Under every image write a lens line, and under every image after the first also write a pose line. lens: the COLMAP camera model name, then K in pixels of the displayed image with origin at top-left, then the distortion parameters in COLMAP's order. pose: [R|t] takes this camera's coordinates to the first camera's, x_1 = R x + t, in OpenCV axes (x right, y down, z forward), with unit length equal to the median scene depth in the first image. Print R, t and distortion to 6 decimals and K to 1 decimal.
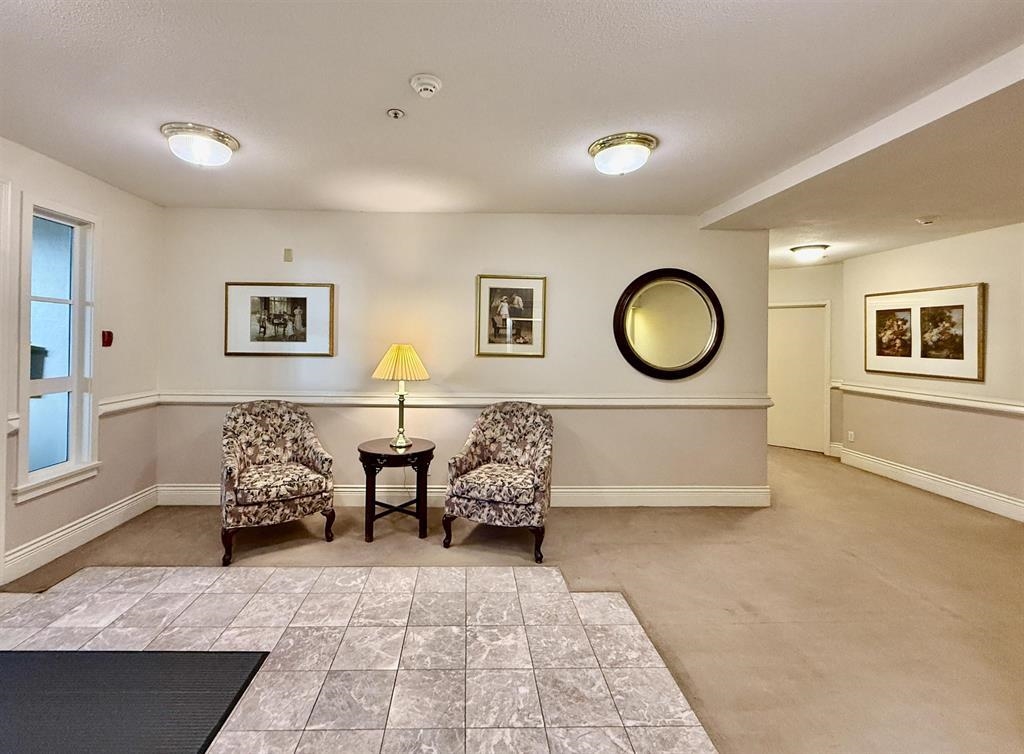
lens RADIAL K [[444.5, 0, 478.2], [0, 444.5, 358.2], [0, 0, 1]] dist [-0.001969, 0.000070]
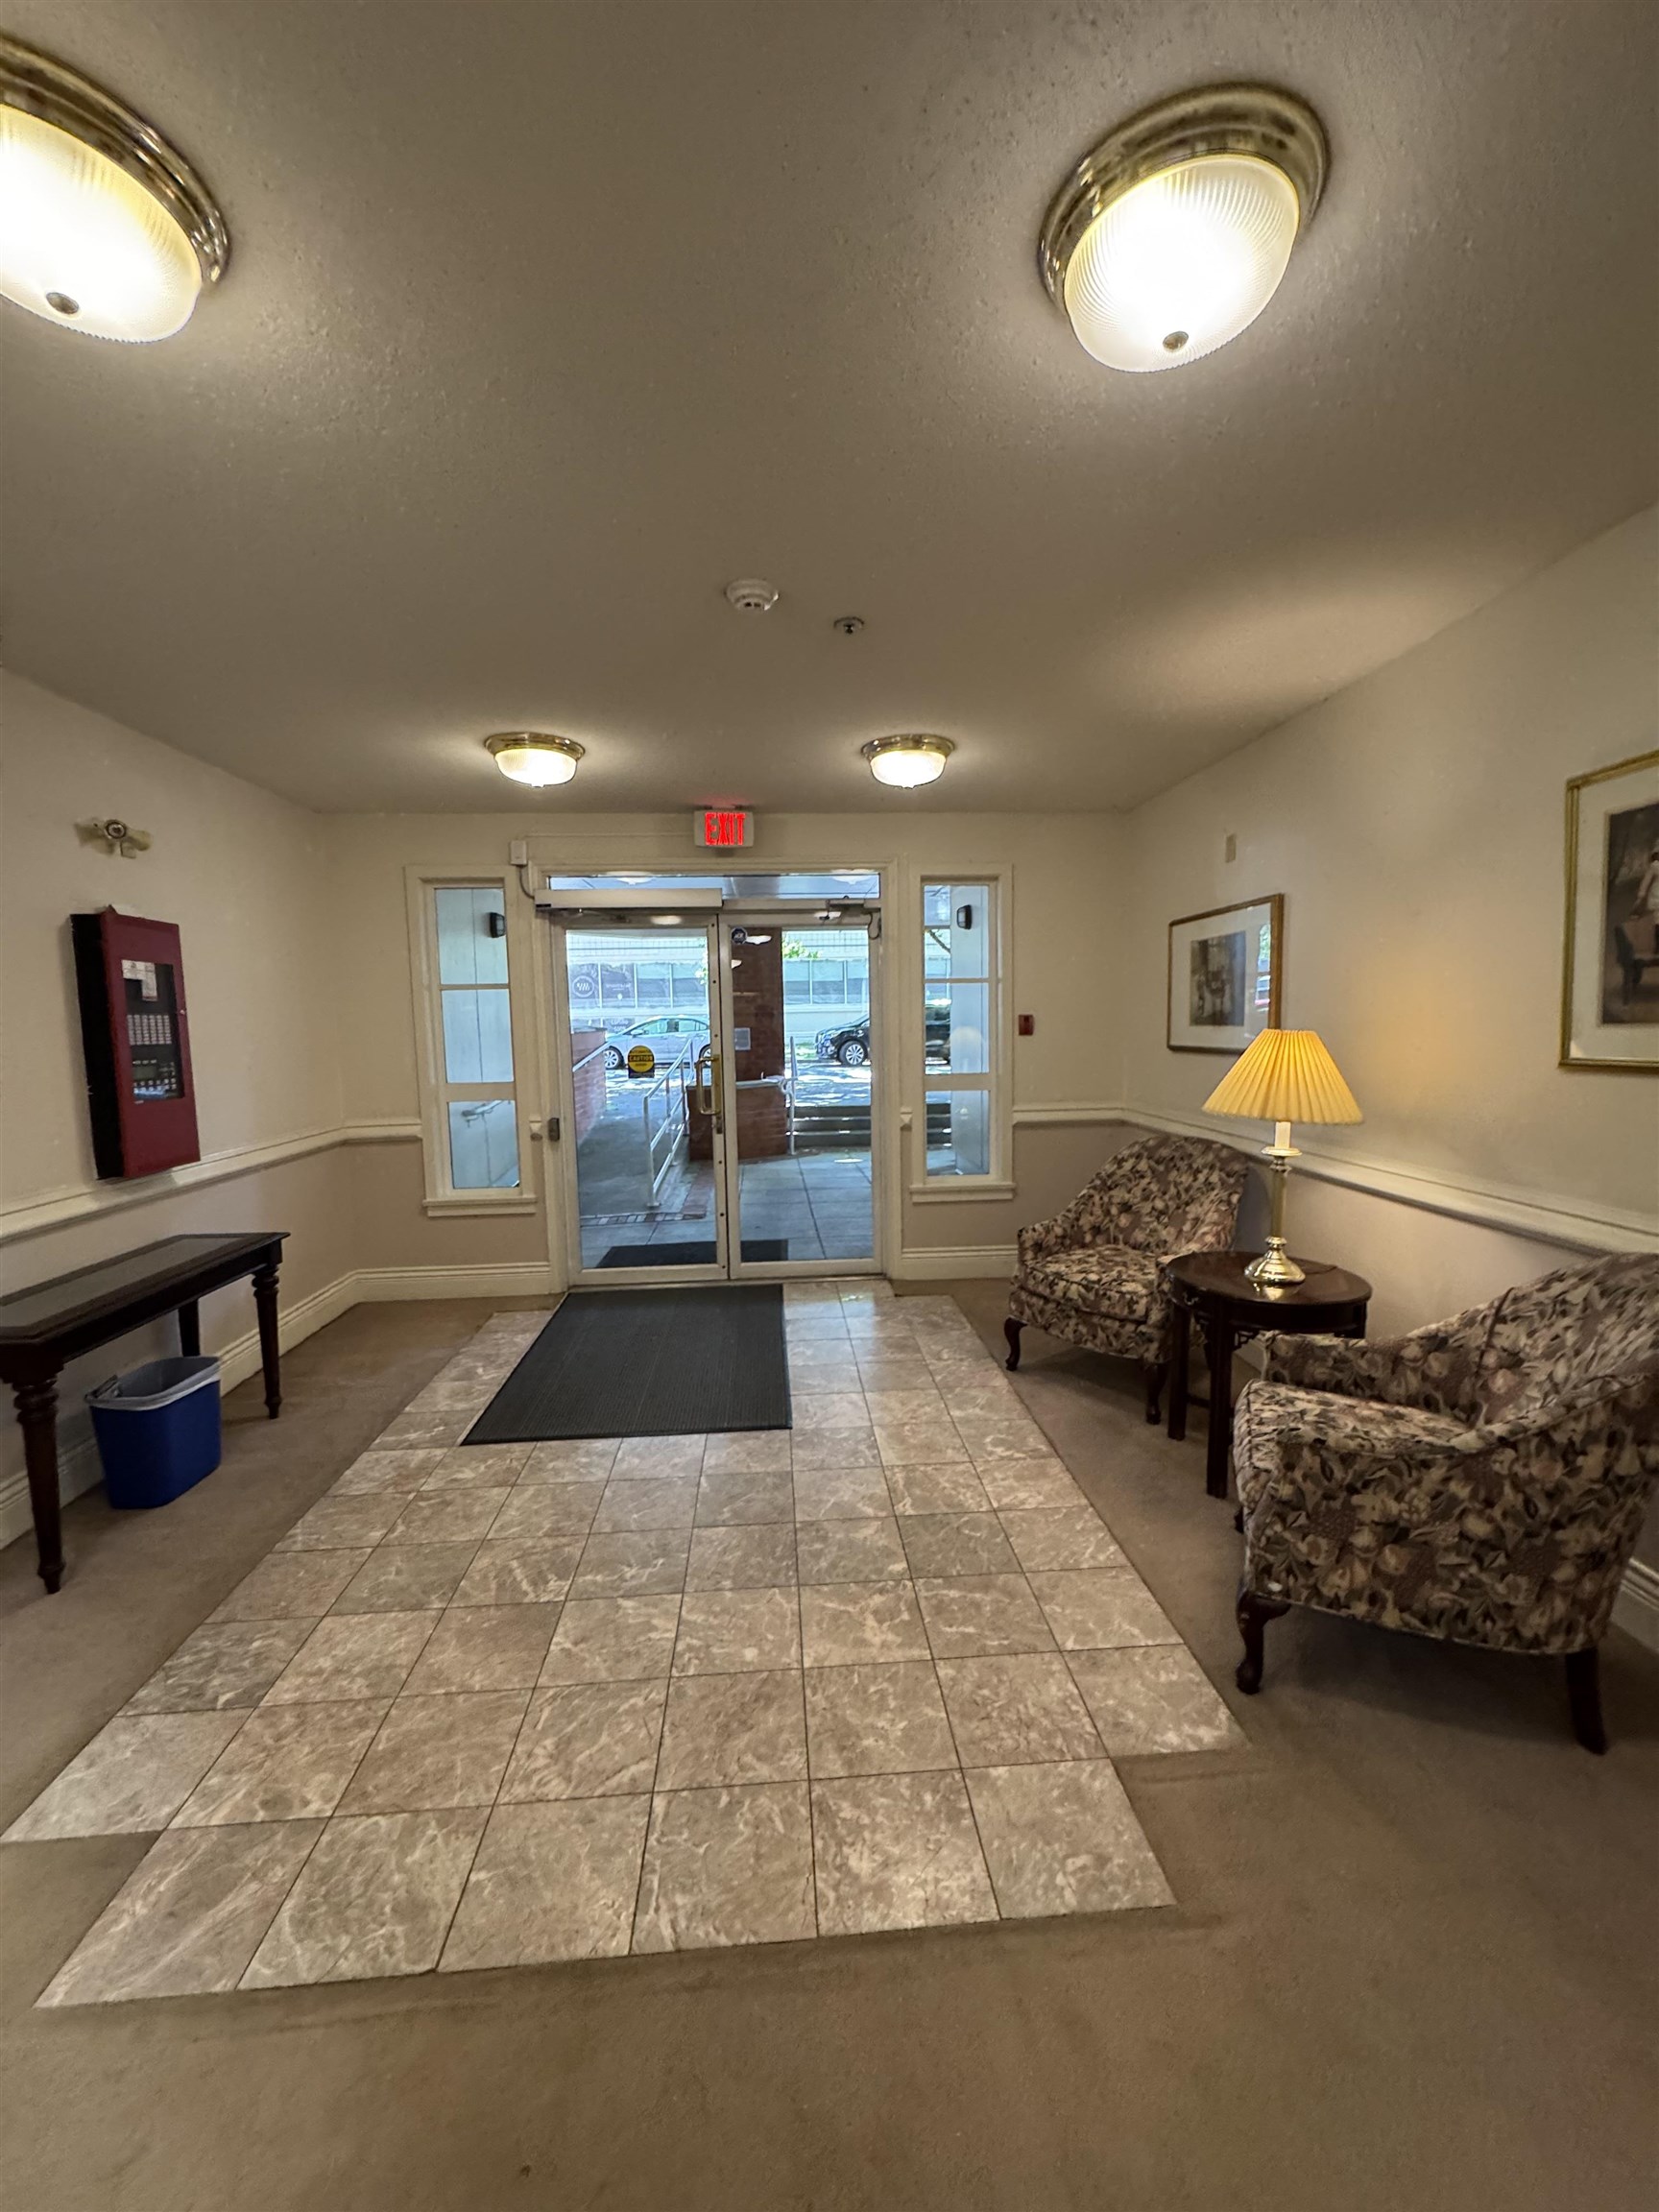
lens RADIAL K [[881.3, 0, 831.1], [0, 881.3, 1124.3], [0, 0, 1]] dist [-0.001224, -0.000151]
pose [[0.047769, 0.102112, -0.993625, 0.624942], [-0.020145, 0.994657, 0.101249, -0.018893], [0.998655, 0.015180, 0.049571, 0.564752]]
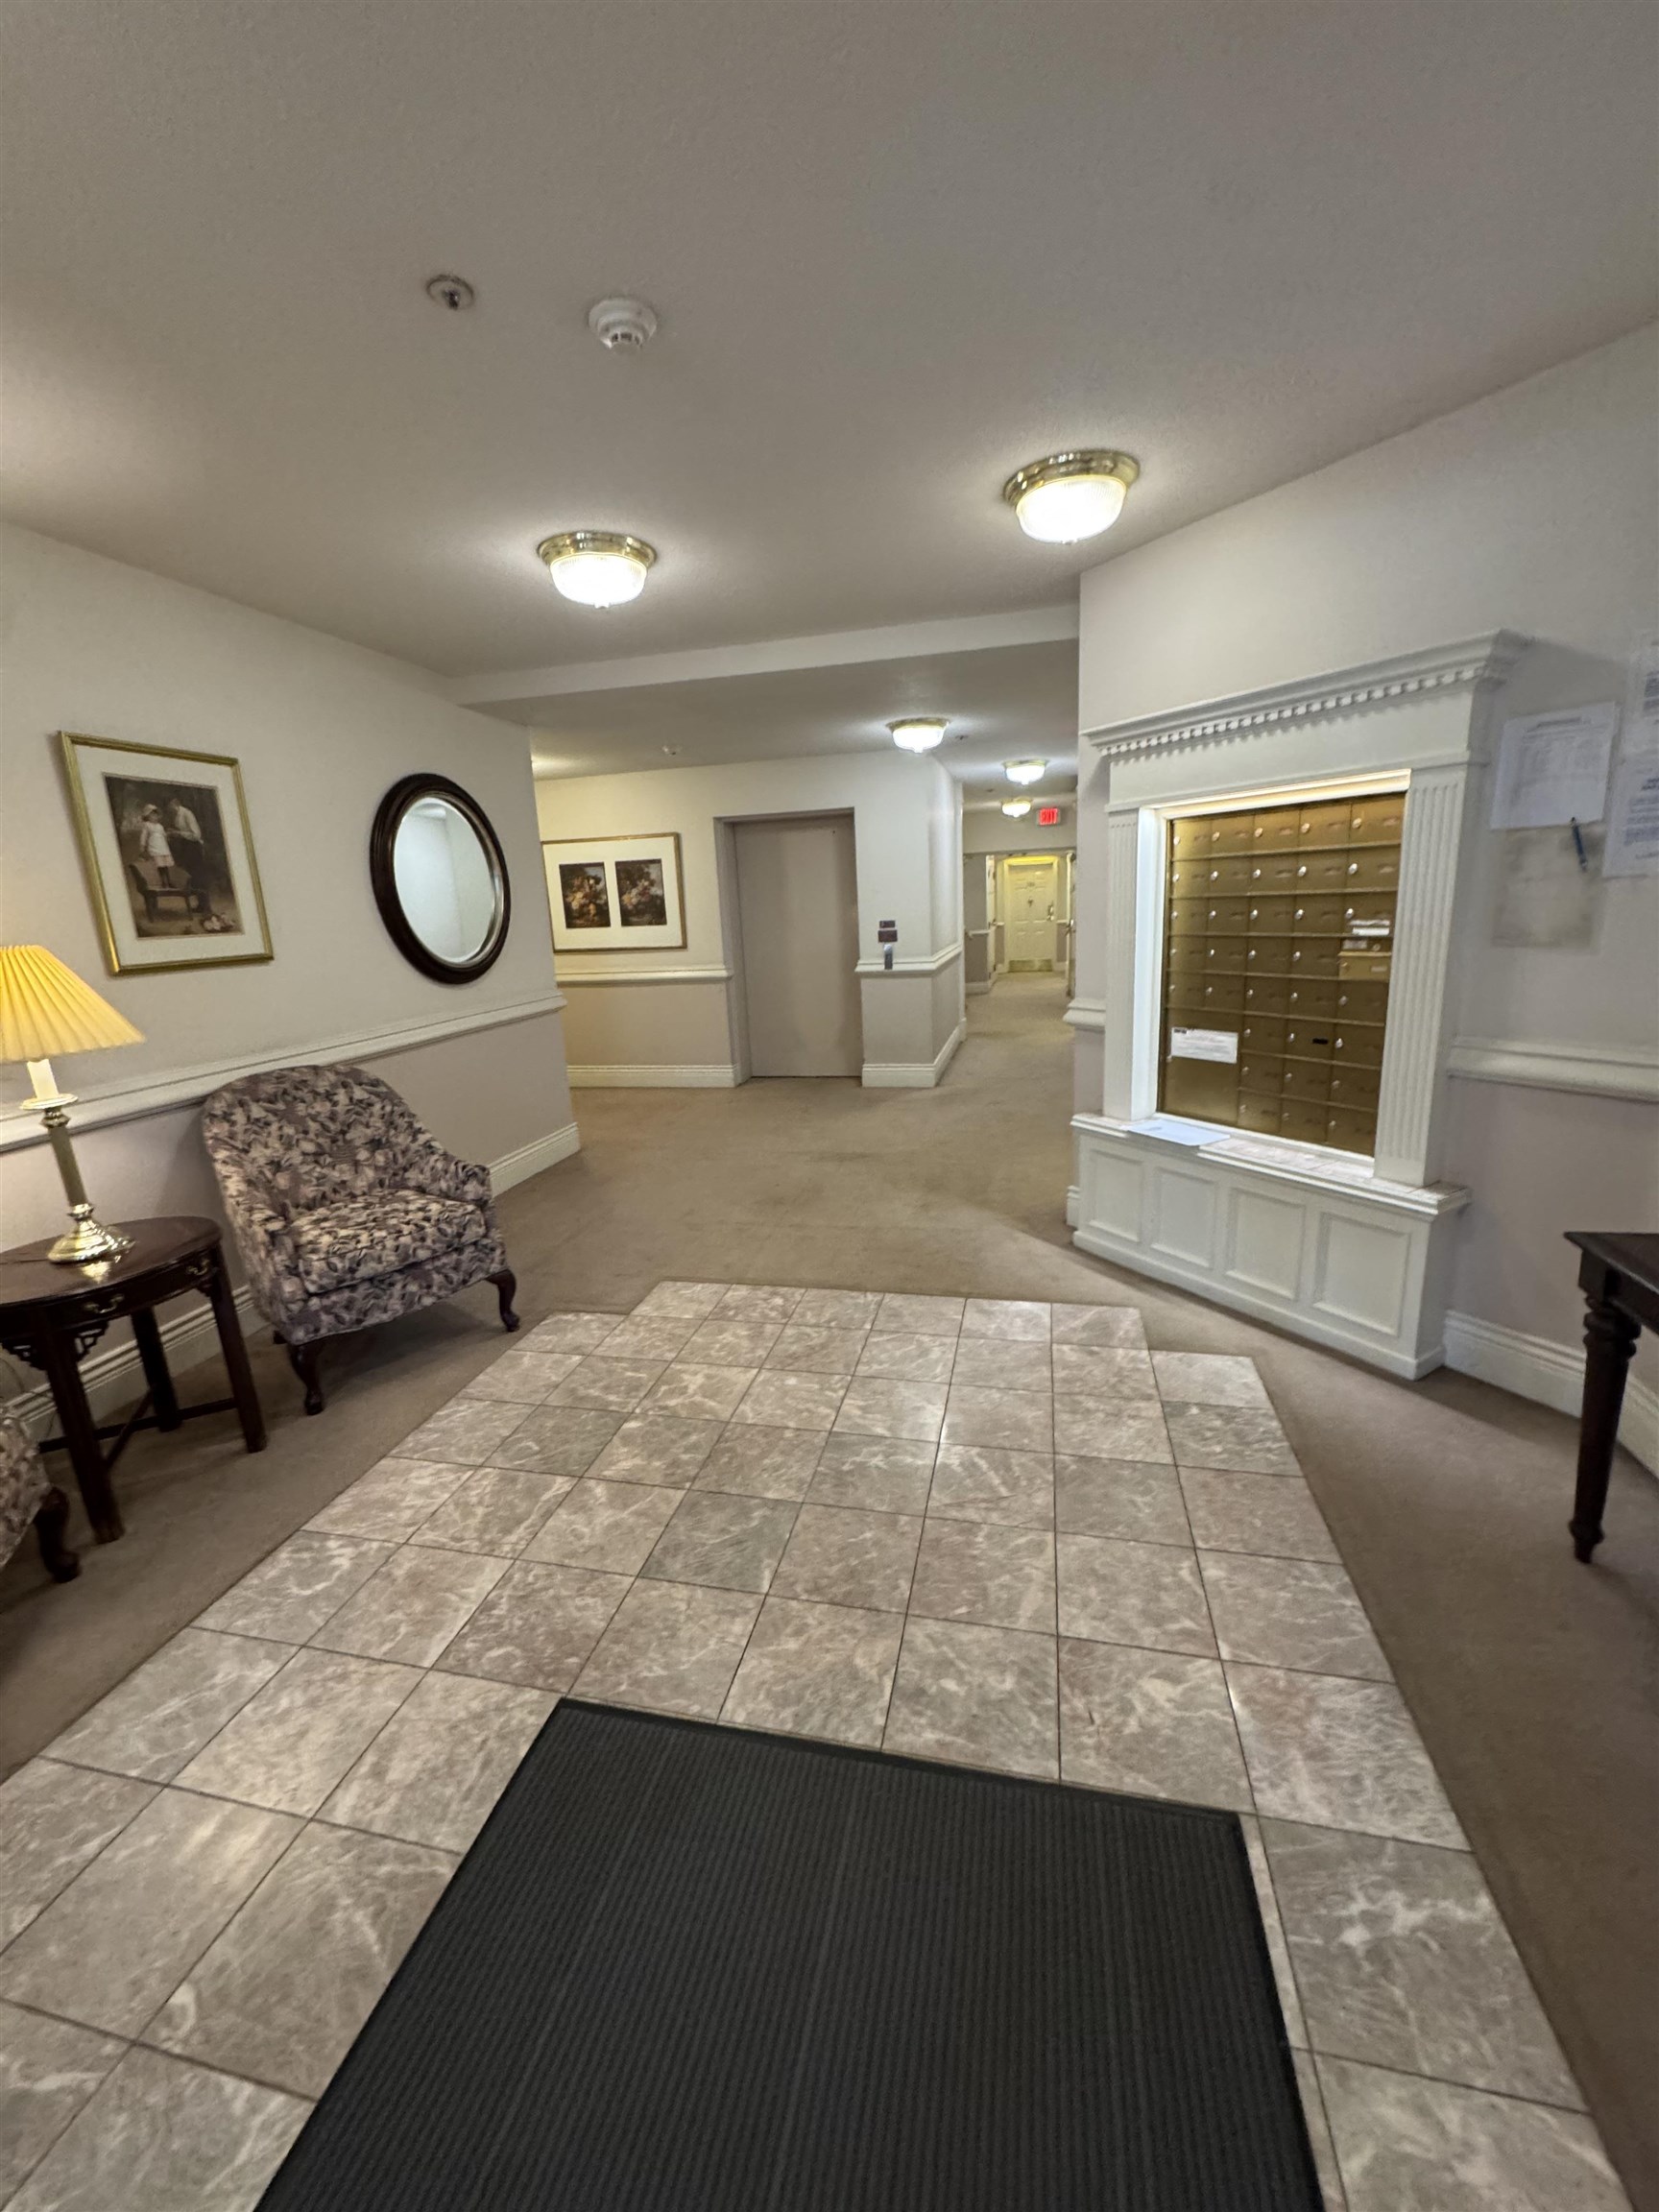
lens RADIAL K [[881.1, 0, 830.7], [0, 881.1, 1108.9], [0, 0, 1]] dist [-0.004221, -0.000174]
pose [[0.249713, -0.241263, 0.937782, -0.624096], [0.088439, 0.970098, 0.226027, -0.009724], [-0.964273, 0.026495, 0.263583, 0.293667]]
